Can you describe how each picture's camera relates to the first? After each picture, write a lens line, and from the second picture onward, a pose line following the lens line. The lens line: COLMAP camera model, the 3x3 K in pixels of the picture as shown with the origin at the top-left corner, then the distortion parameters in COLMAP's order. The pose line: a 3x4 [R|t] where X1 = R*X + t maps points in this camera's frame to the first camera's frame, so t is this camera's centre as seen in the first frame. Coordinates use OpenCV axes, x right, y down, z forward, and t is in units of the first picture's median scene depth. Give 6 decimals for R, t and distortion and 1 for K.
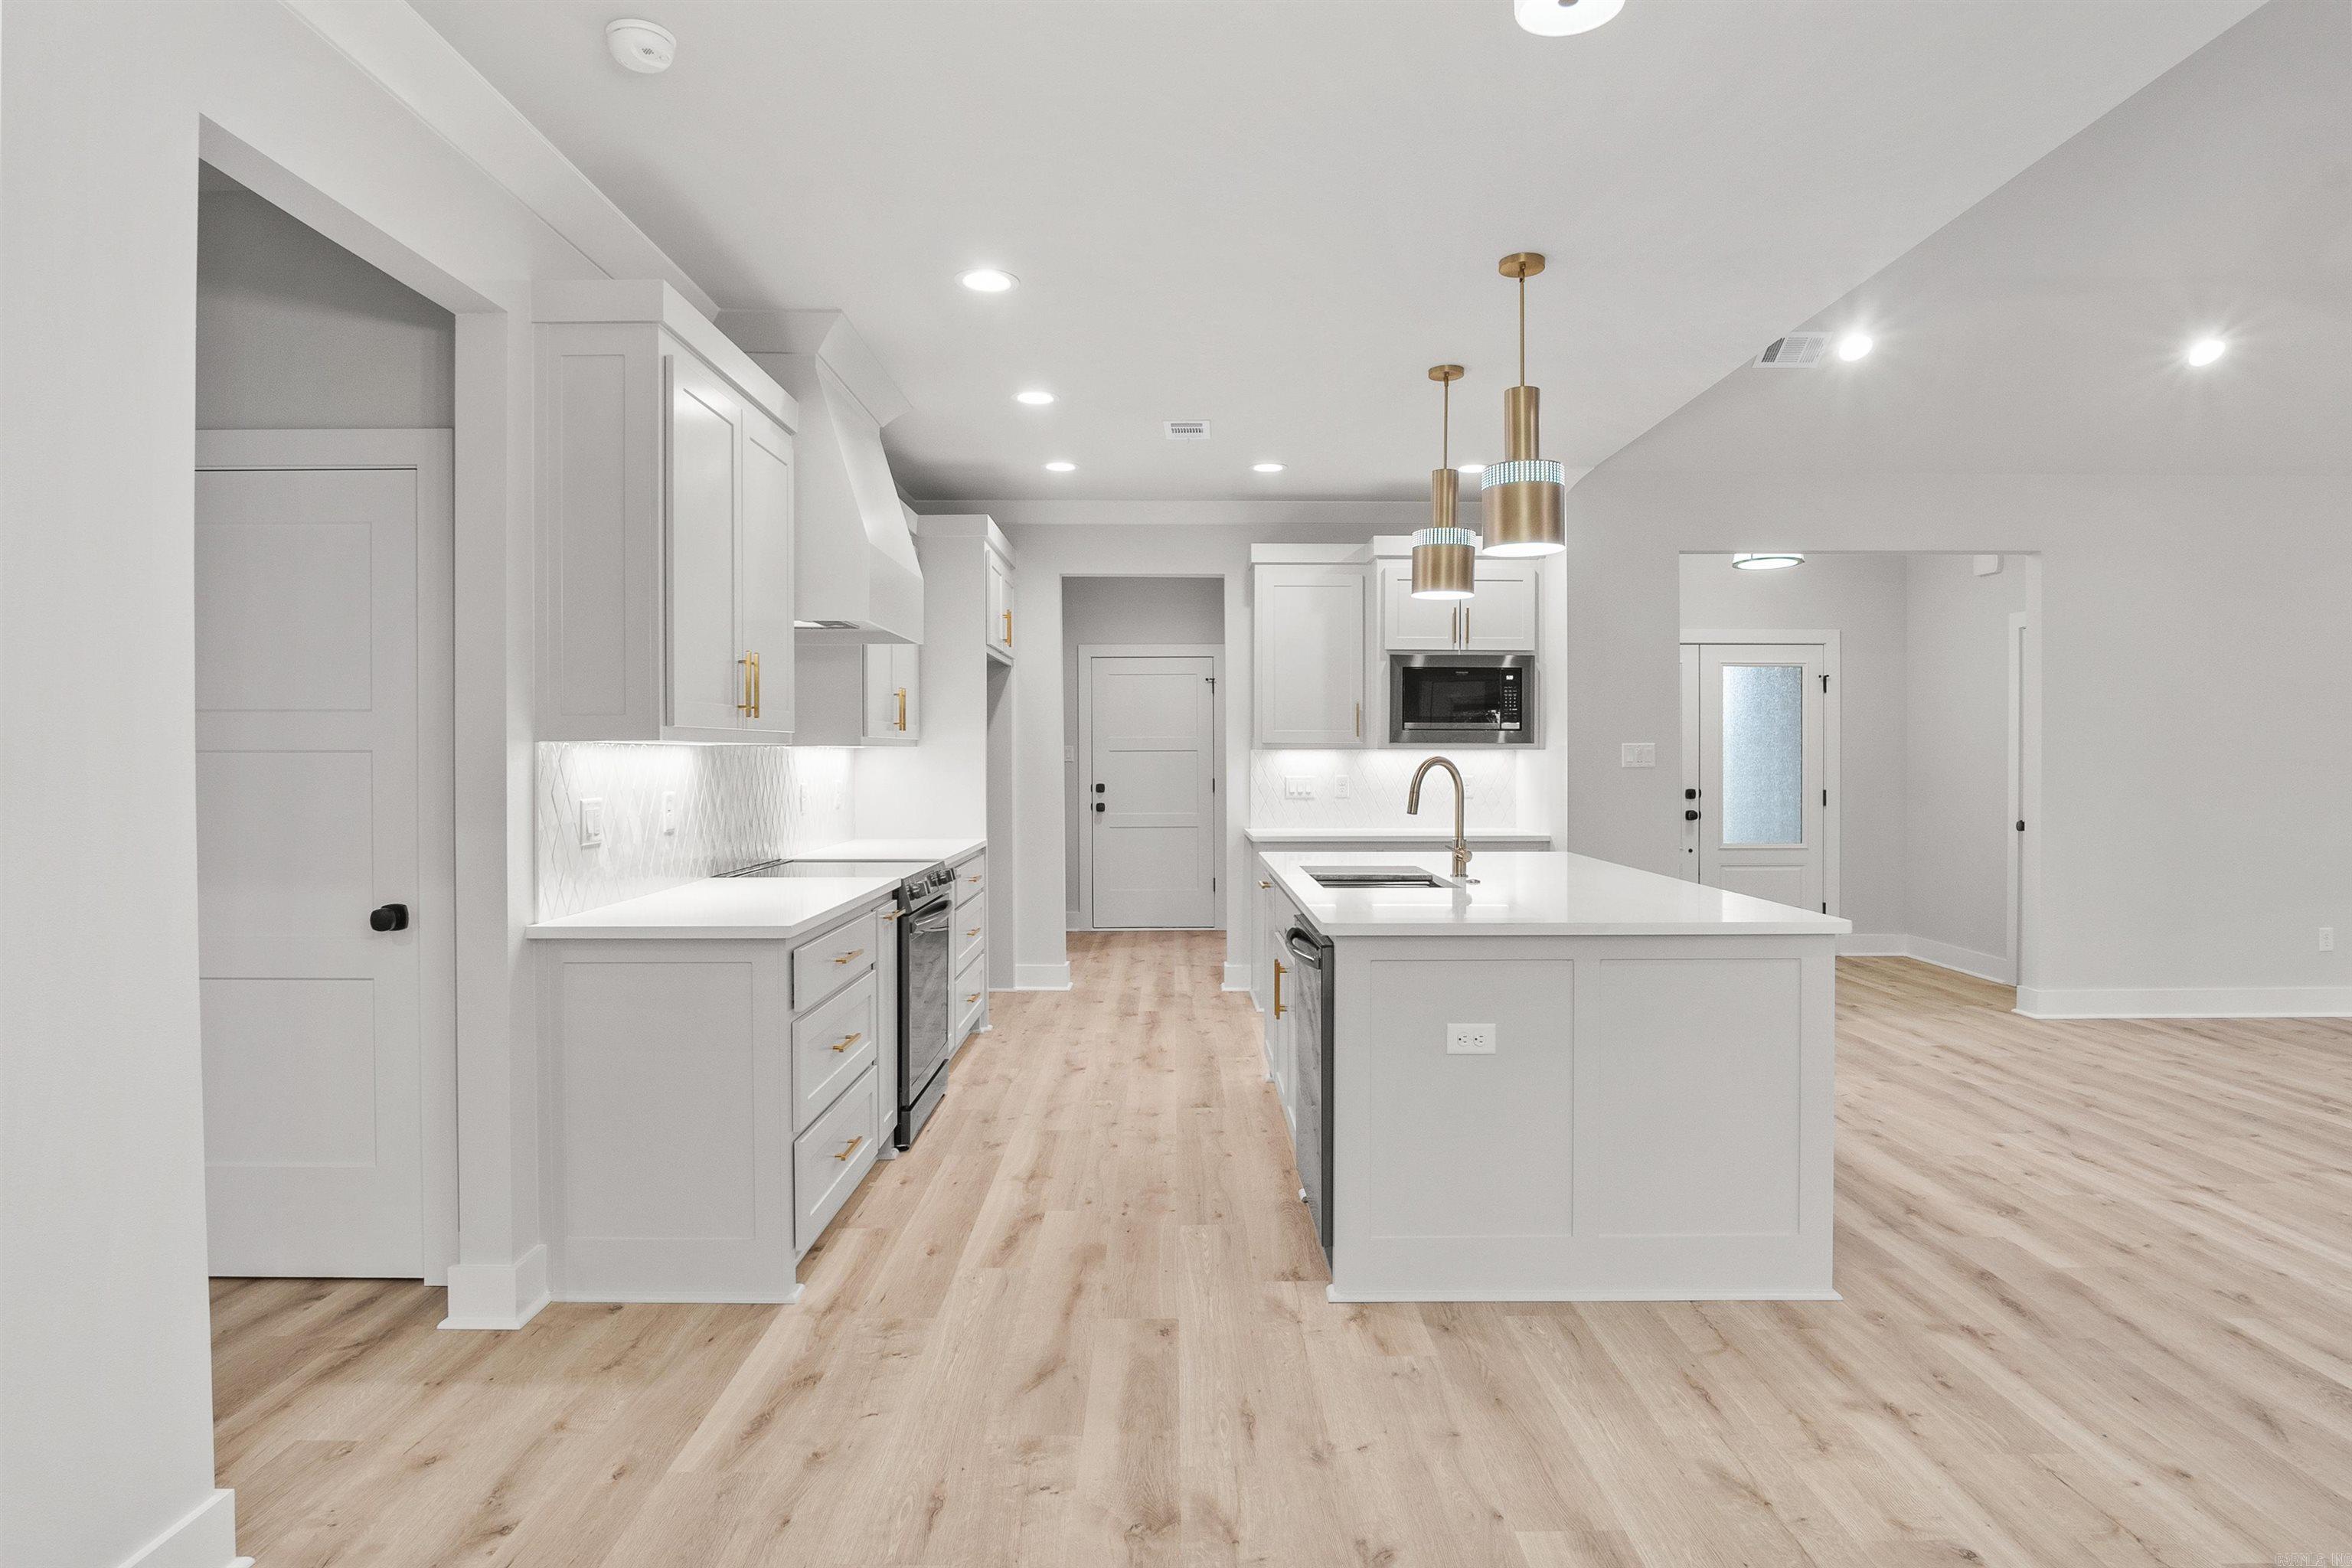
lens RADIAL K [[1257.0, 0, 1184.7], [0, 1257.0, 766.1], [0, 0, 1]] dist [-0.013555, -0.002370]
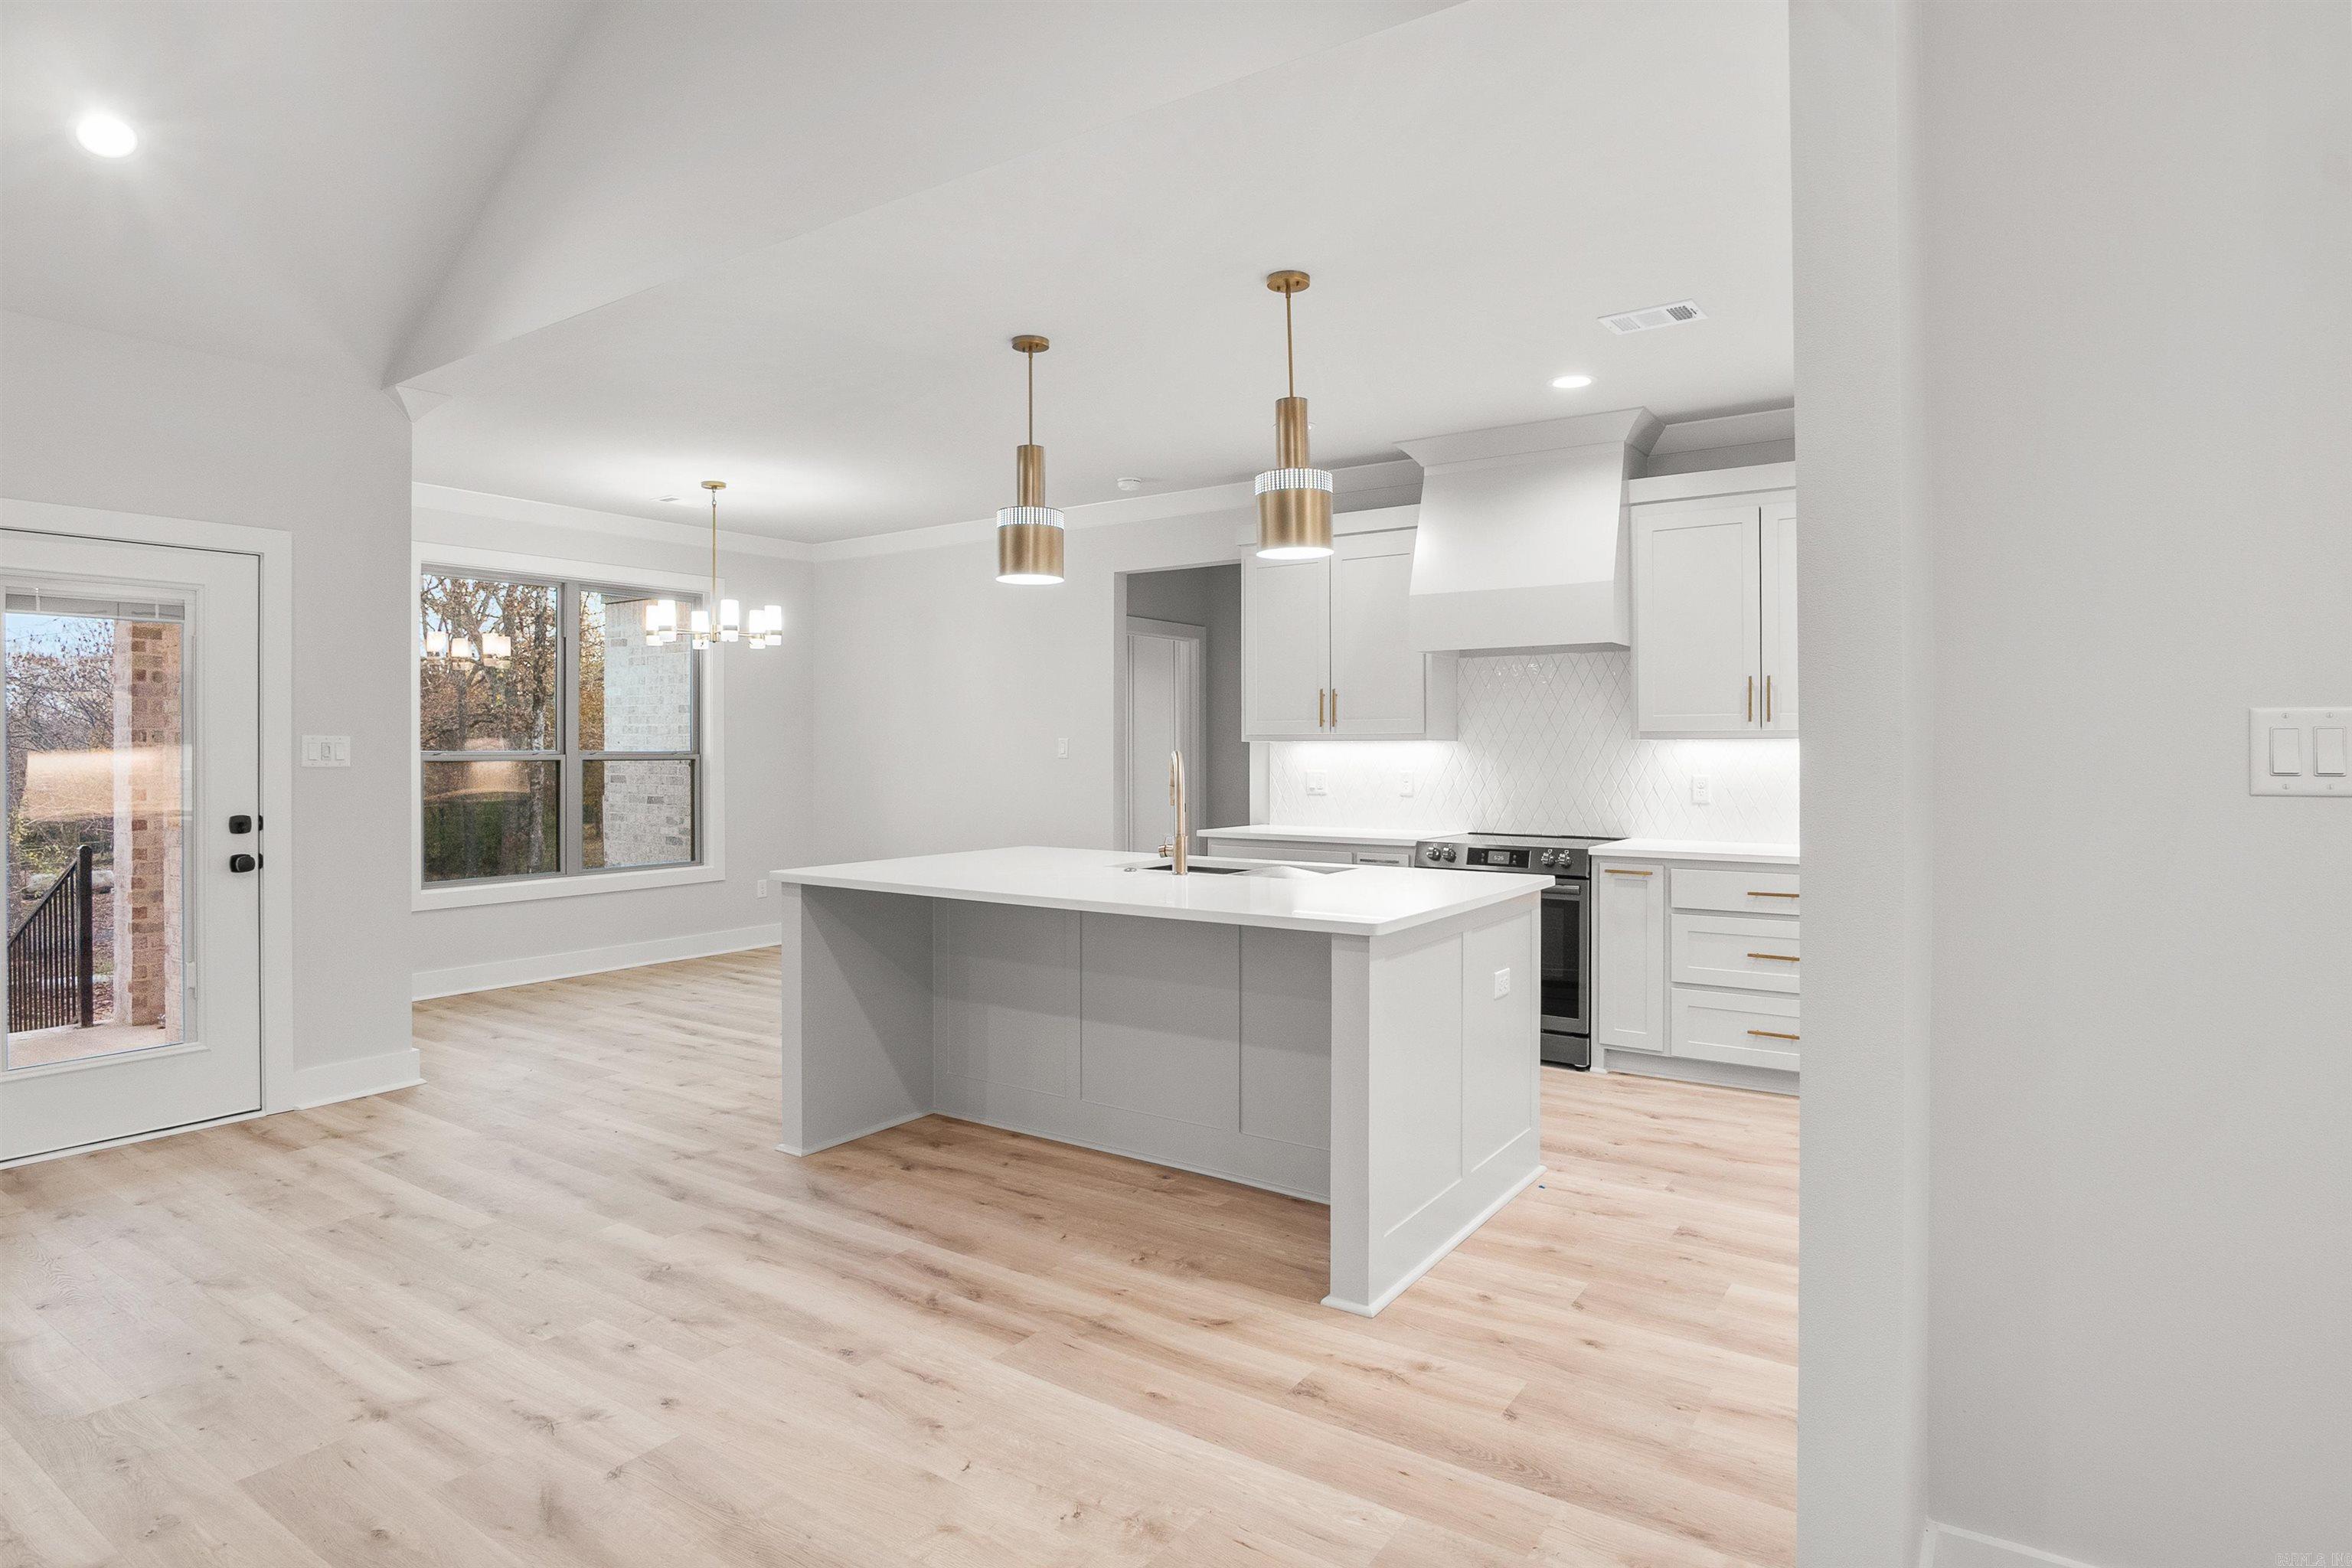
lens RADIAL K [[1265.2, 0, 1185.4], [0, 1265.2, 747.8], [0, 0, 1]] dist [-0.033894, 0.008544]
pose [[-0.572874, 0.001420, -0.819642, 1.209827], [-0.005597, 0.999968, 0.005644, -0.018523], [0.819625, 0.007821, -0.572848, 1.865977]]
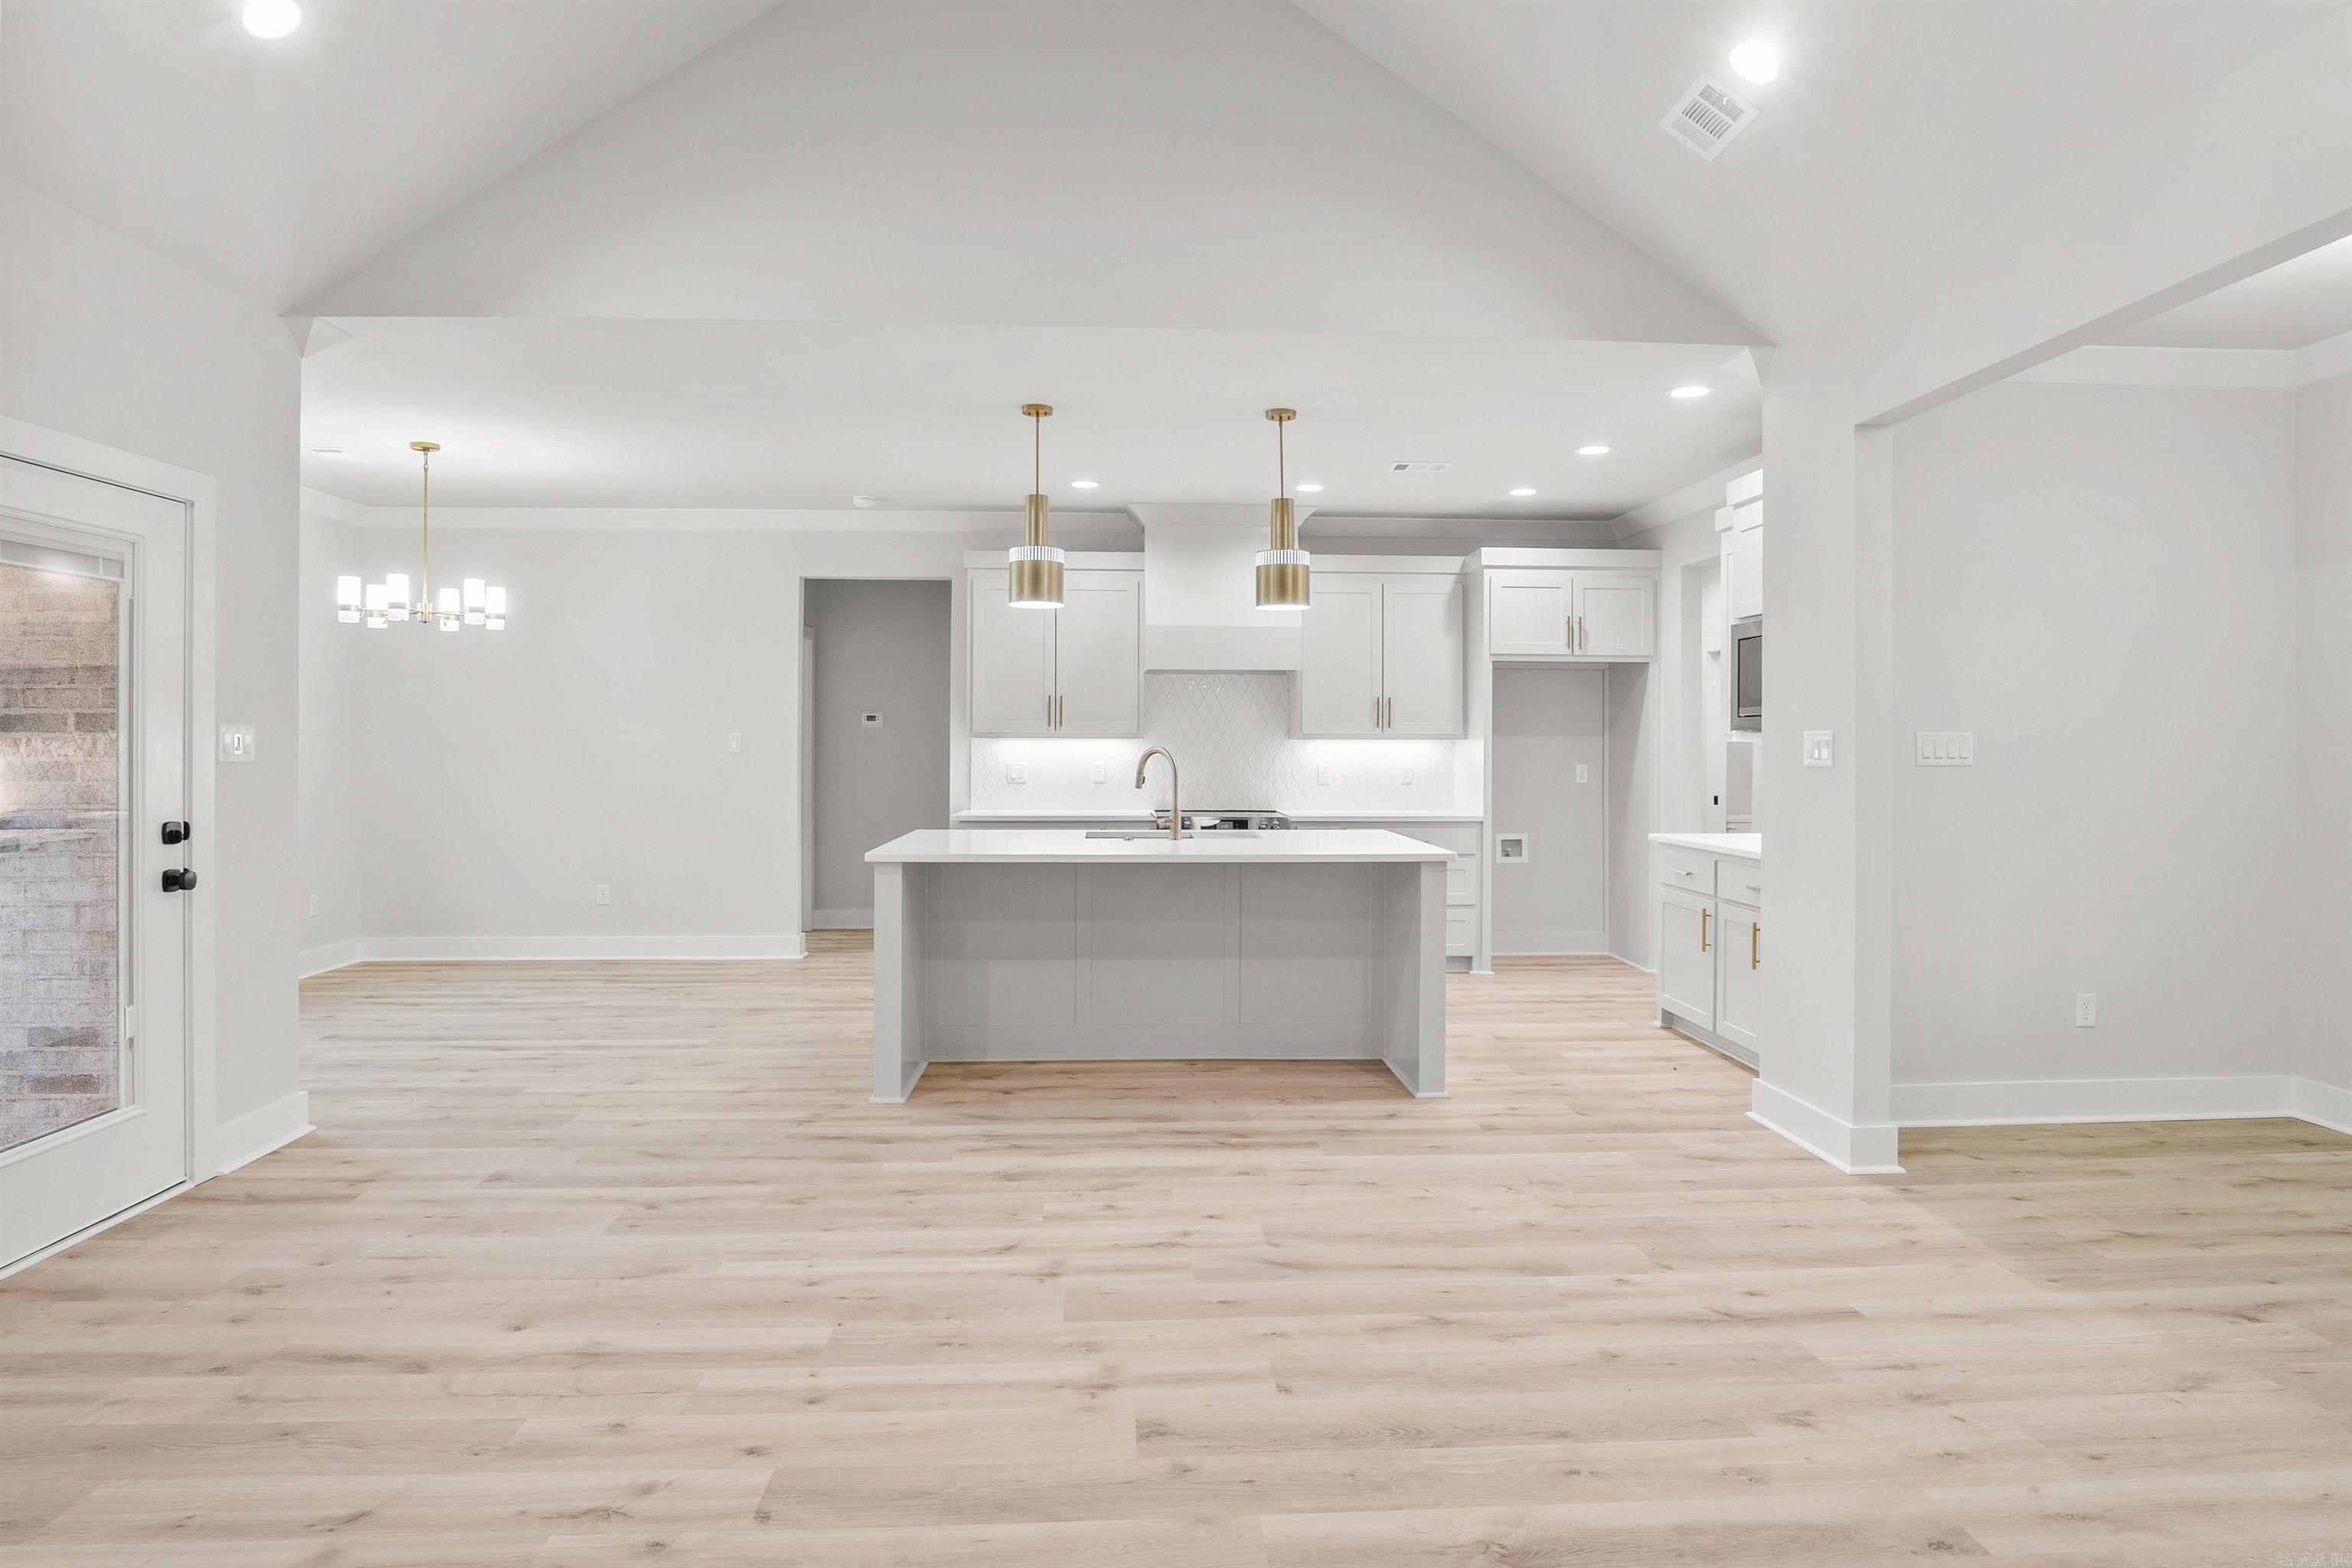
lens RADIAL K [[1265.2, 0, 1185.4], [0, 1265.2, 747.8], [0, 0, 1]] dist [-0.033894, 0.008544]
pose [[0.048530, 0.003653, -0.998815, 1.796213], [-0.012750, 0.999914, 0.003038, -0.012021], [0.998740, 0.012587, 0.048572, 1.133044]]
